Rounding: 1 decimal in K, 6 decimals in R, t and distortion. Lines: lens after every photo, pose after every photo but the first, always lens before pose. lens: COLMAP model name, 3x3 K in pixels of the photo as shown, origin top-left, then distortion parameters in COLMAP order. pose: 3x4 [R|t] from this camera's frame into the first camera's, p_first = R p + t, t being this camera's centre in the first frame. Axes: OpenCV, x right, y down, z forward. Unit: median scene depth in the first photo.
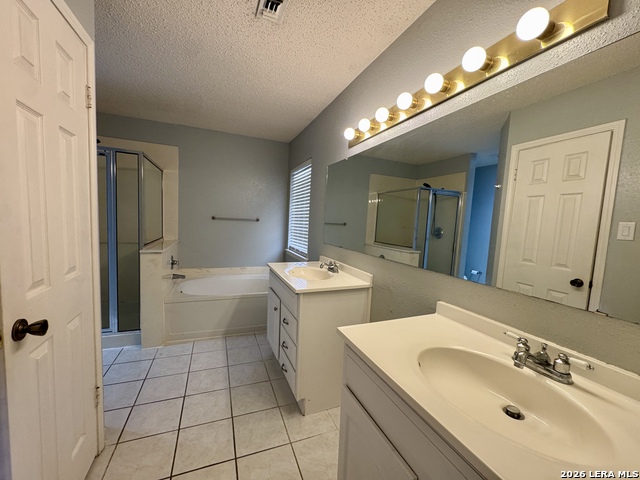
lens RADIAL K [[257.4, 0, 320.0], [0, 257.4, 240.0], [0, 0, 1]] dist [-0.006596, 0.000305]
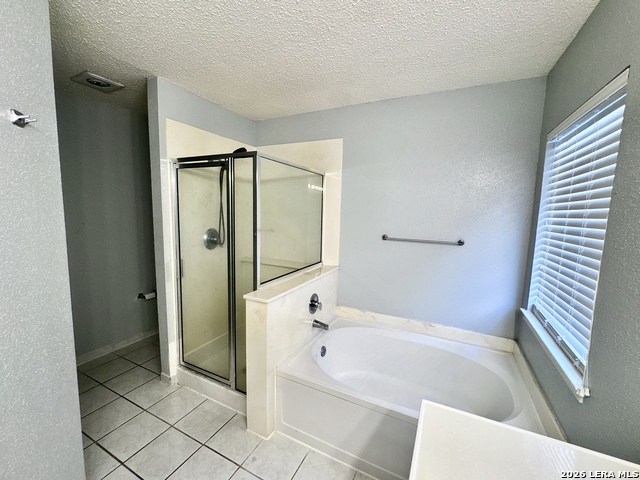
lens RADIAL K [[257.4, 0, 320.0], [0, 257.4, 240.0], [0, 0, 1]] dist [-0.006596, 0.000305]
pose [[0.659766, 0.051930, -0.749675, -0.035557], [-0.050420, 0.998420, 0.024787, -0.088914], [0.749778, 0.021445, 0.661342, 0.455790]]
